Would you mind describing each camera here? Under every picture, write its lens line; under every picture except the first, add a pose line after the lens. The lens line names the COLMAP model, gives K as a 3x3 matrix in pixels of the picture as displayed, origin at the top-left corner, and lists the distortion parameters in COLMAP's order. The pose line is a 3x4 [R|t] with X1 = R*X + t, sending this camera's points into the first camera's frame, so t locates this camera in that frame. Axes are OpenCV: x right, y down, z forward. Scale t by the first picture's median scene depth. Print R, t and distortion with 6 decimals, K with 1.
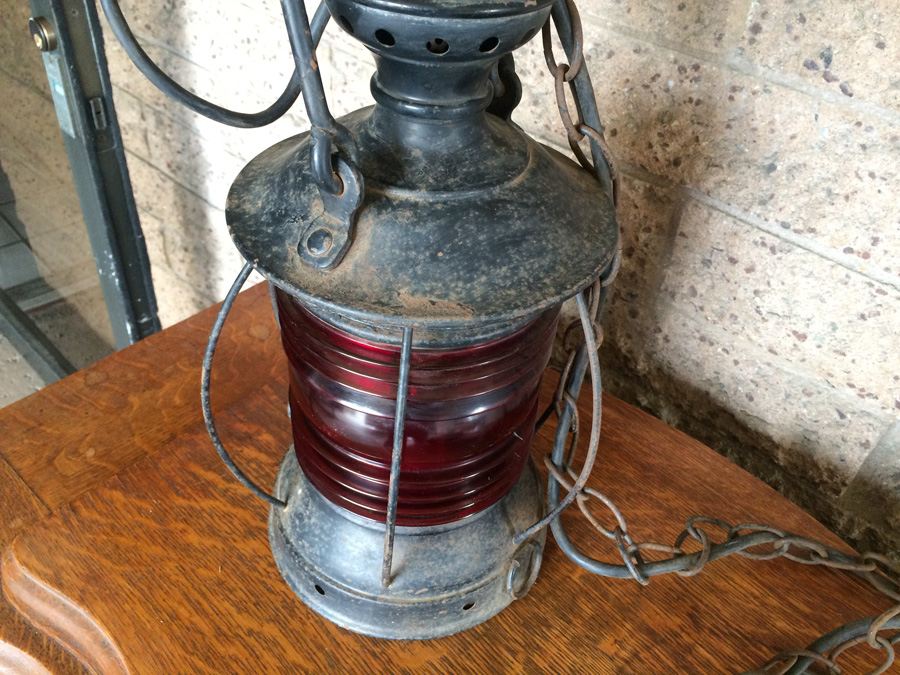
lens RADIAL K [[779.1, 0, 453.2], [0, 779.1, 337.8], [0, 0, 1]] dist [0.084895, -0.133608]
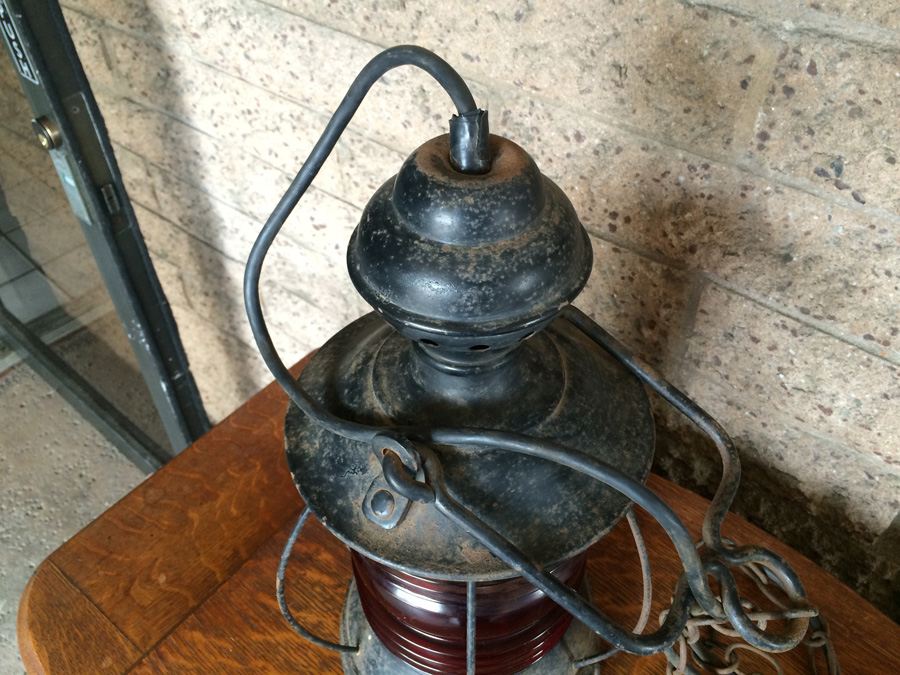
lens RADIAL K [[779.1, 0, 453.2], [0, 779.1, 337.8], [0, 0, 1]] dist [0.084895, -0.133608]
pose [[0.994799, -0.099890, -0.019945, -0.017312], [0.101233, 0.991239, 0.084835, -0.253069], [0.011296, -0.086413, 0.996195, -0.030386]]
